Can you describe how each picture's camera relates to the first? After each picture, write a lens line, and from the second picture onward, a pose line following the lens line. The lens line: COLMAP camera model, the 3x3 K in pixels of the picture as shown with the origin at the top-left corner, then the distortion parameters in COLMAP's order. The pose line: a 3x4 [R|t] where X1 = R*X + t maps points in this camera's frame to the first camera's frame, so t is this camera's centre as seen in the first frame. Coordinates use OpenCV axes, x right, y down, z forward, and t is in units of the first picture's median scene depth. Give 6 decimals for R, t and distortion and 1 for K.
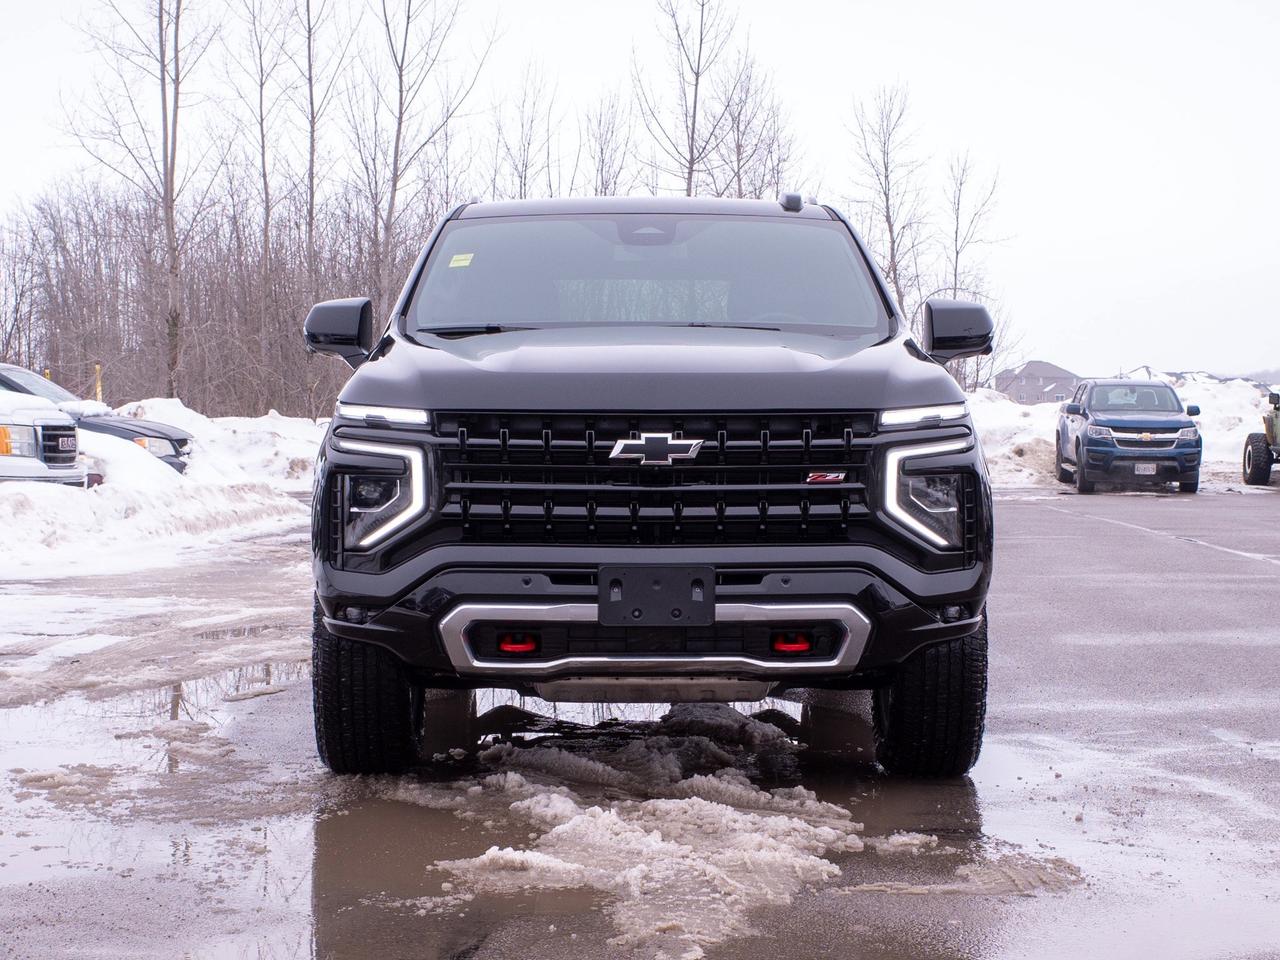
lens RADIAL K [[2536.3, 0, 641.4], [0, 2536.3, 480.2], [0, 0, 1]] dist [-0.101001, 0.064373]
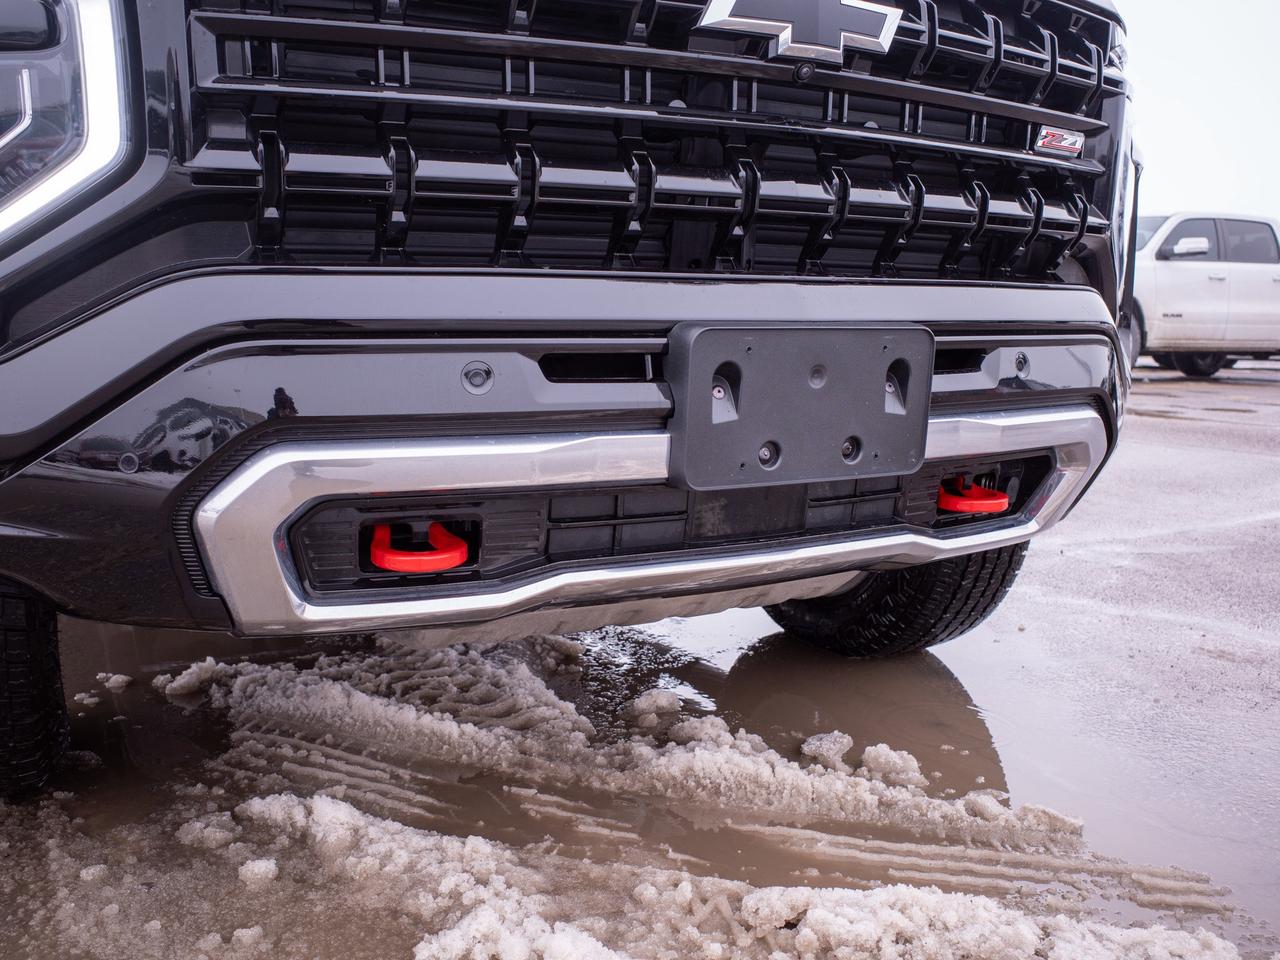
lens RADIAL K [[1155.3, 0, 640.0], [0, 1155.3, 480.0], [0, 0, 1]] dist [-0.064795, 0.075996]
pose [[0.893273, -0.056566, 0.445941, -0.094476], [0.007289, 0.993743, 0.111452, 0.036201], [-0.449455, -0.096307, 0.888096, 0.833574]]
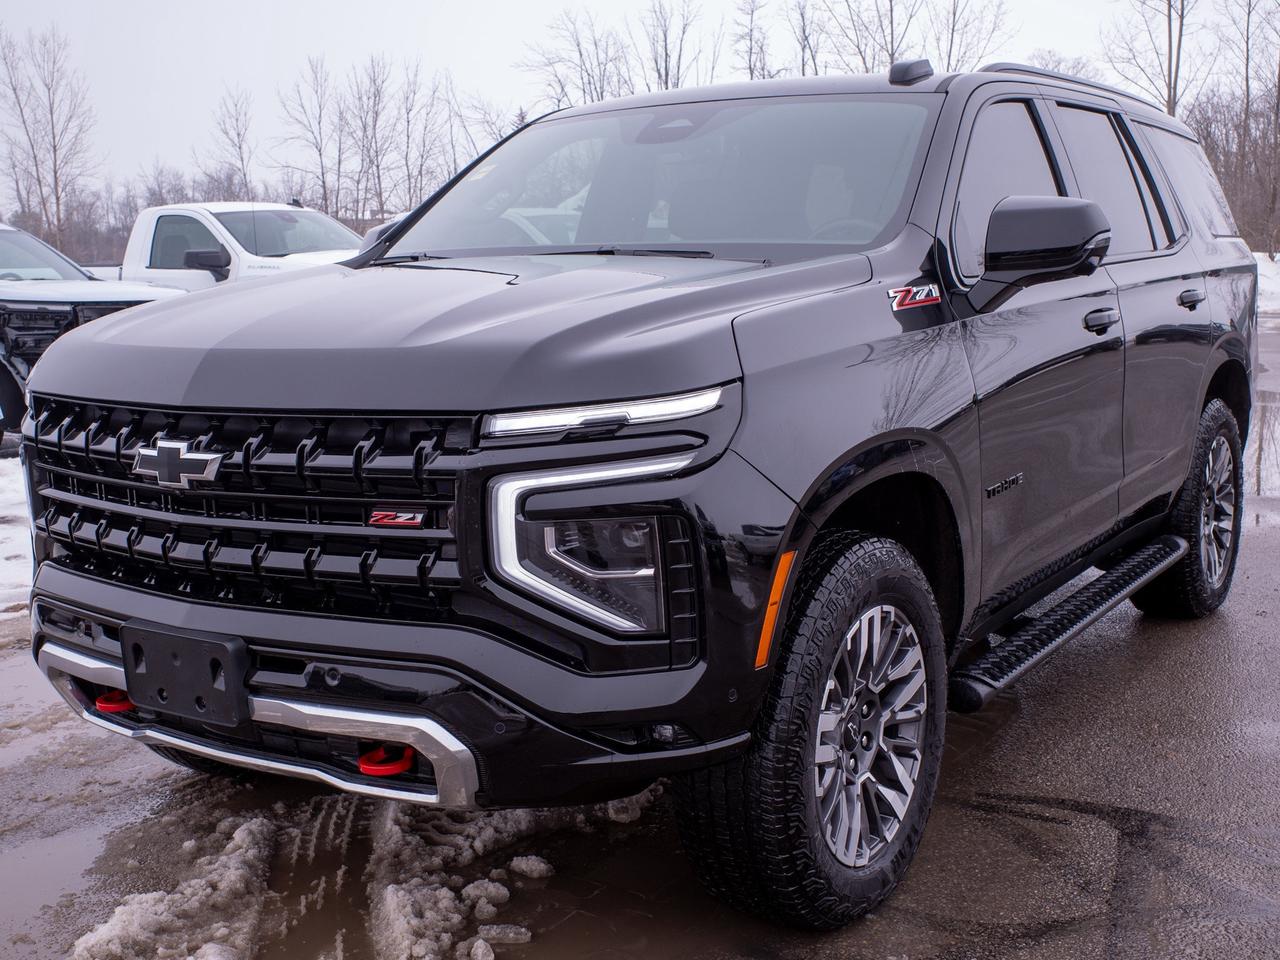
lens RADIAL K [[1519.0, 0, 593.3], [0, 1519.0, 503.2], [0, 0, 1]] dist [-0.060825, 0.047831]
pose [[0.817237, 0.073611, -0.571581, 0.324393], [0.007967, 0.990271, 0.138925, -0.056273], [0.576246, -0.118088, 0.808700, 0.717121]]
